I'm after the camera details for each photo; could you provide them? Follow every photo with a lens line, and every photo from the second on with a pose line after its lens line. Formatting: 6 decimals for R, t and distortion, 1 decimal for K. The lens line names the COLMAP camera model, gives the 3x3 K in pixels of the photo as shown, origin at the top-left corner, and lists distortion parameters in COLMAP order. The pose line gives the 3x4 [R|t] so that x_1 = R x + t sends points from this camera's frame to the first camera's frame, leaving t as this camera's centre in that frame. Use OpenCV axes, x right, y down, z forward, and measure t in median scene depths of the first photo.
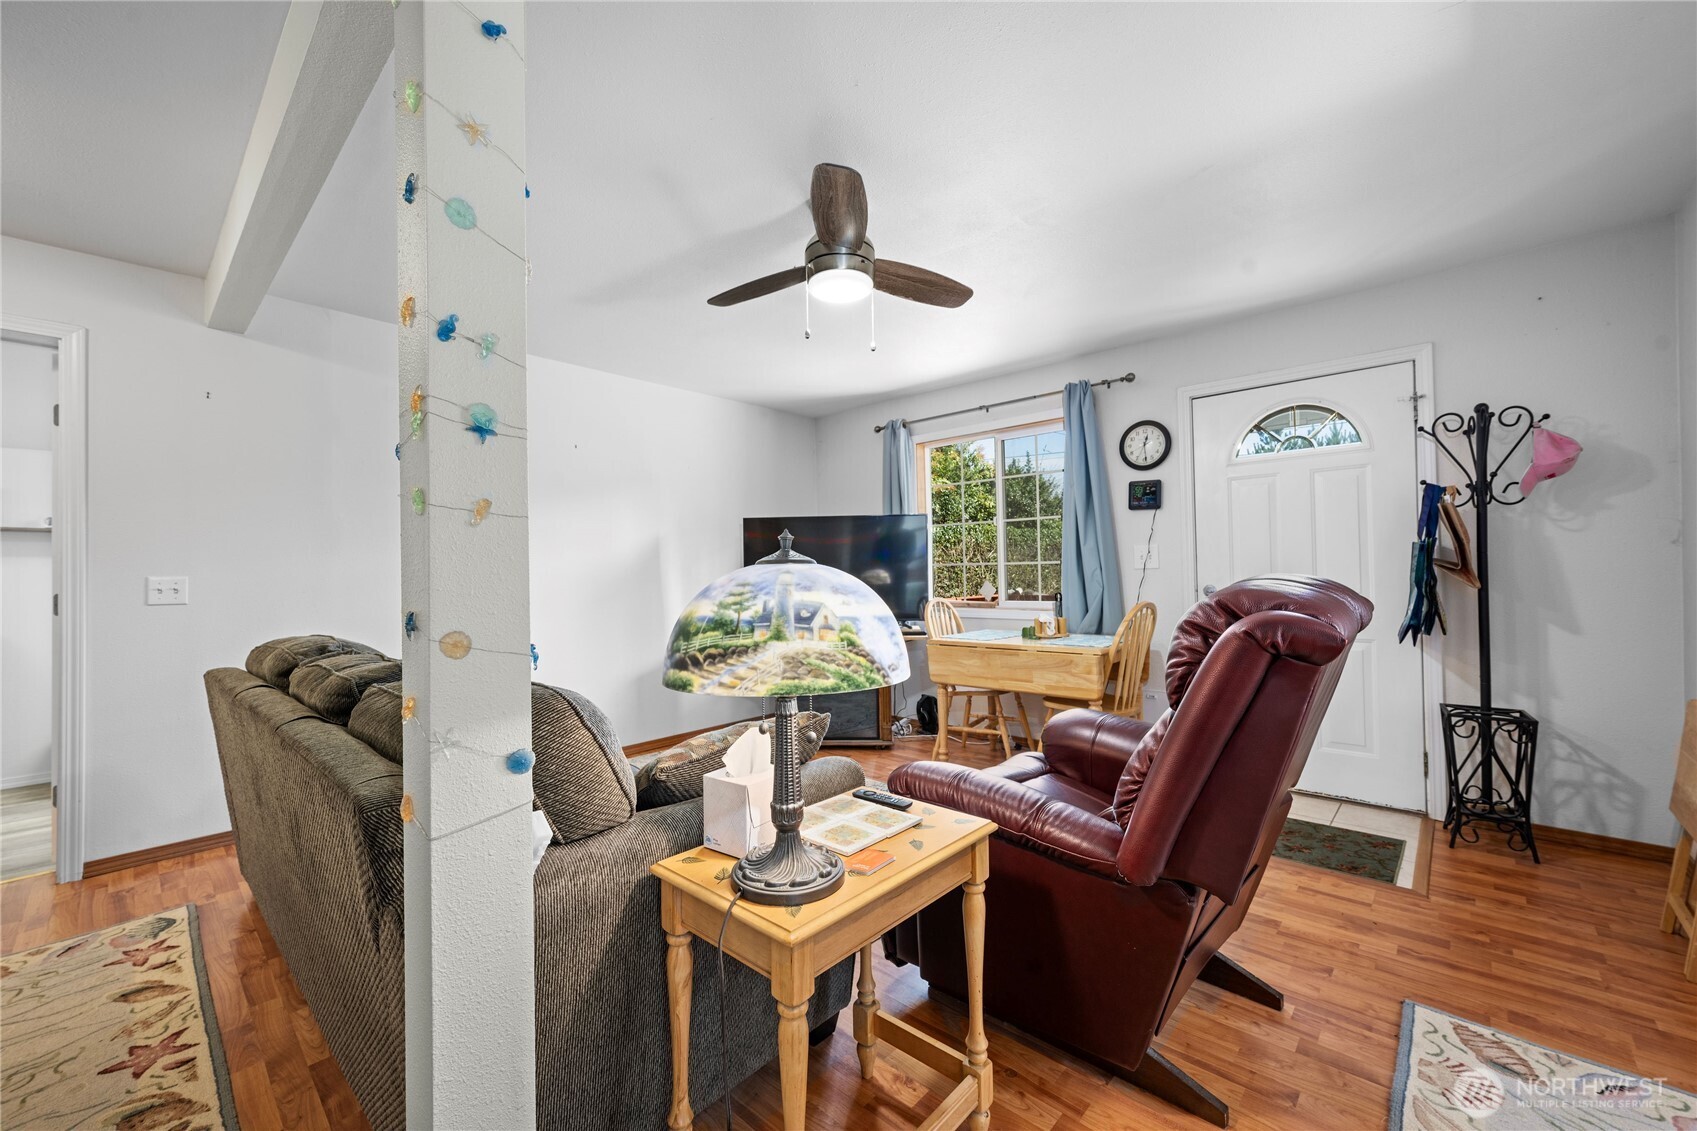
lens RADIAL K [[666.1, 0, 850.6], [0, 666.1, 565.9], [0, 0, 1]] dist [0.000284, -0.000292]
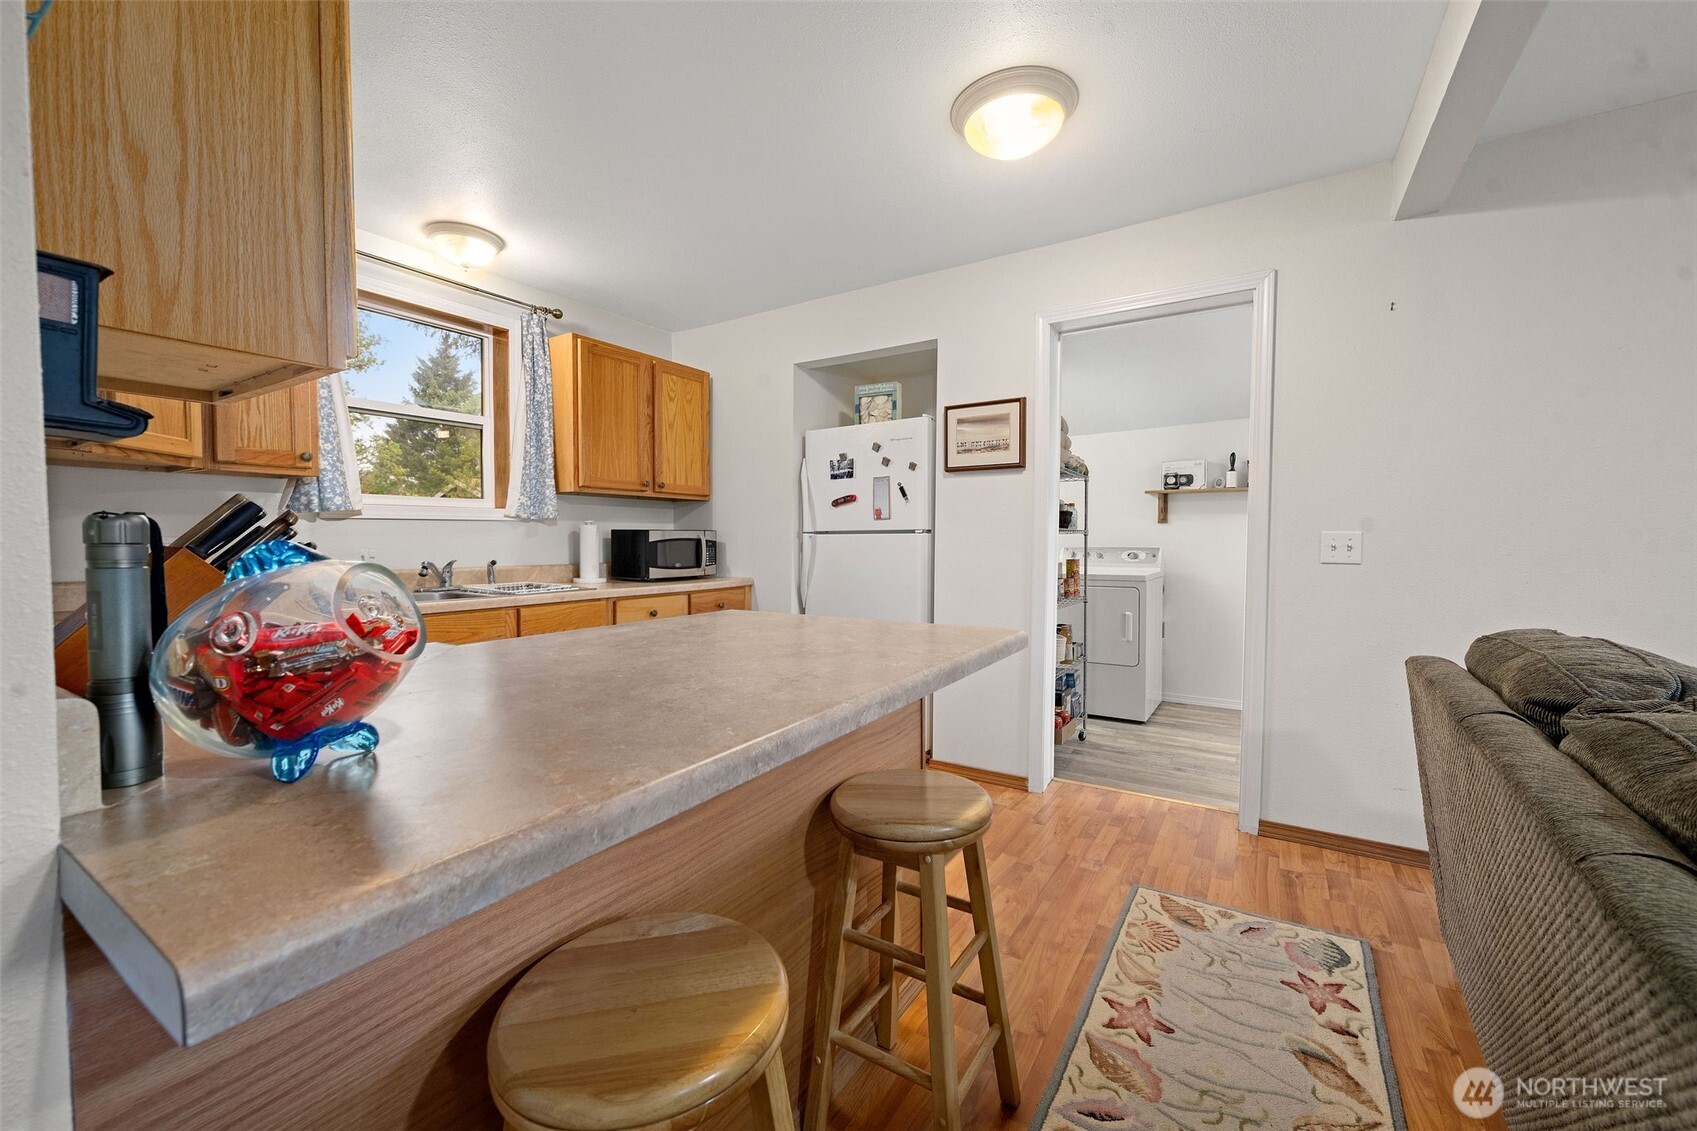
lens RADIAL K [[666.1, 0, 852.5], [0, 666.1, 564.6], [0, 0, 1]] dist [0.000284, -0.000292]
pose [[0.175709, 0.051630, -0.983087, -0.355588], [0.007910, 0.998517, 0.053854, 0.010034], [0.984410, -0.017239, 0.175040, 0.278187]]
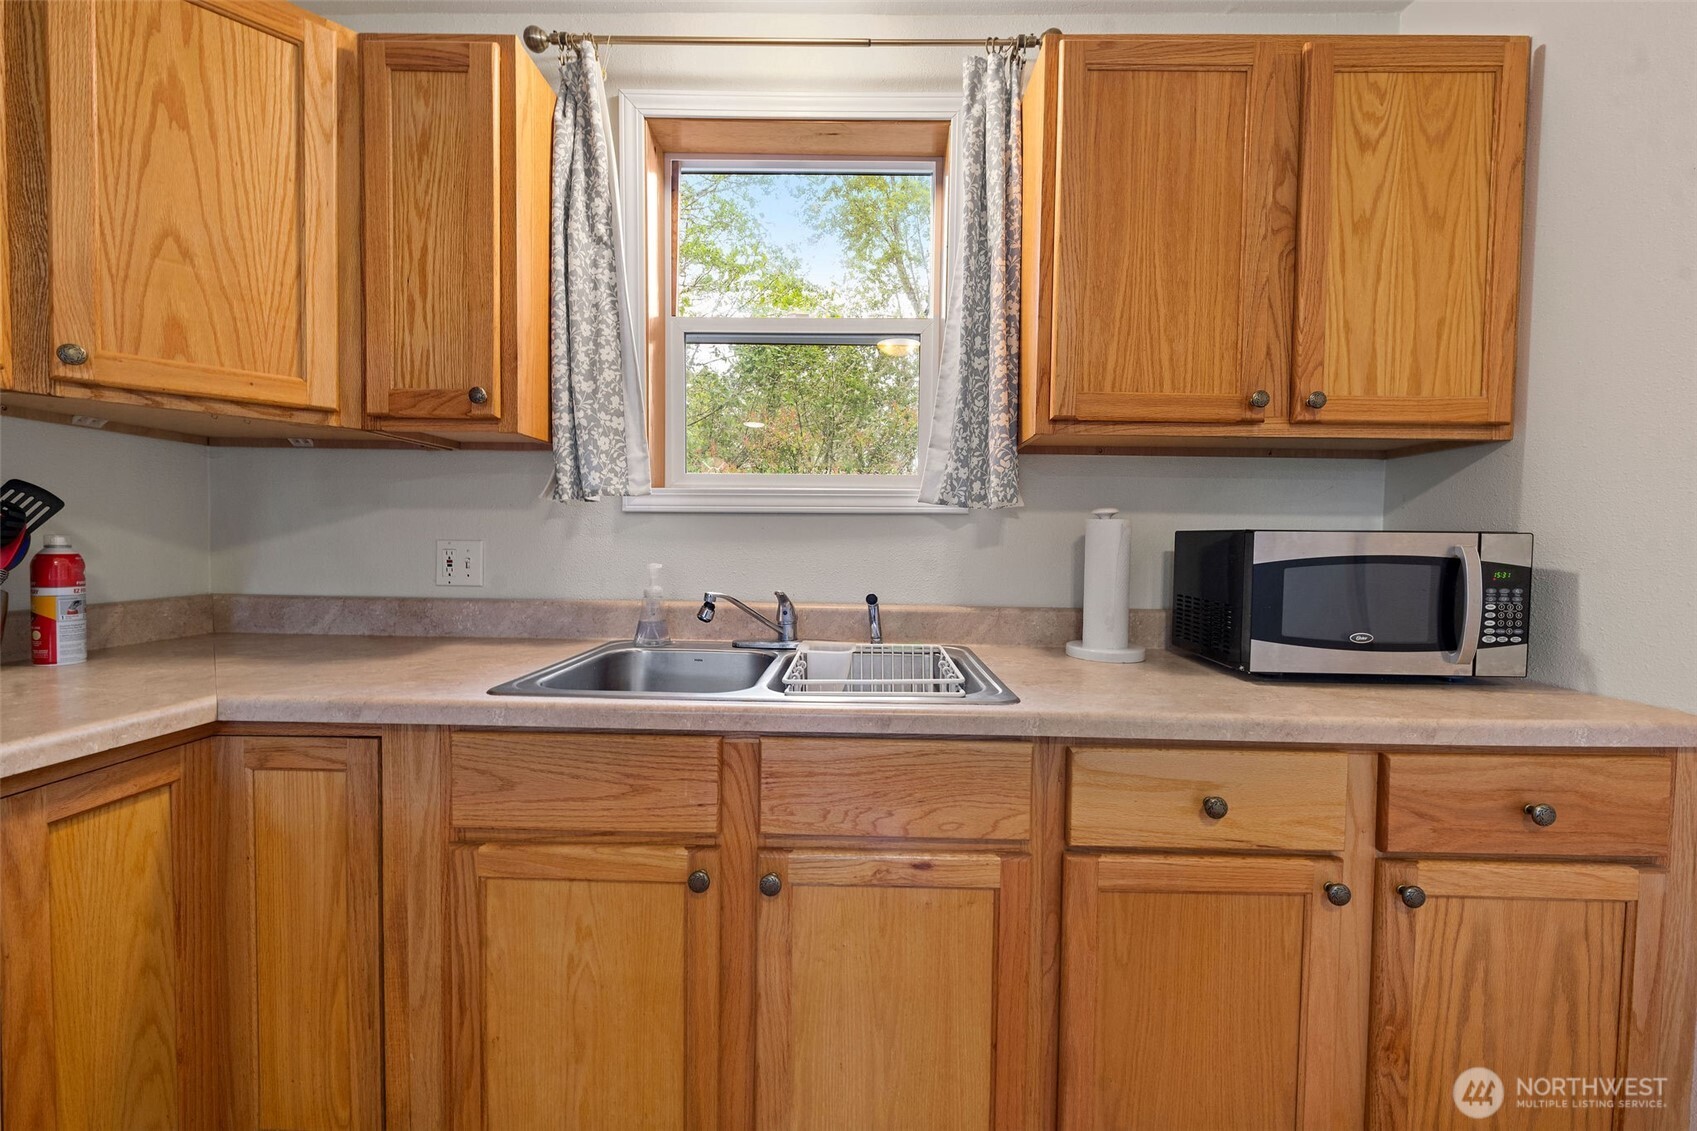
lens RADIAL K [[666.1, 0, 854.3], [0, 666.1, 562.5], [0, 0, 1]] dist [0.000284, -0.000292]
pose [[-0.742837, 0.020185, -0.669167, -1.425972], [0.003297, 0.999644, 0.026494, 0.020635], [0.669464, 0.017474, -0.742639, 0.265120]]
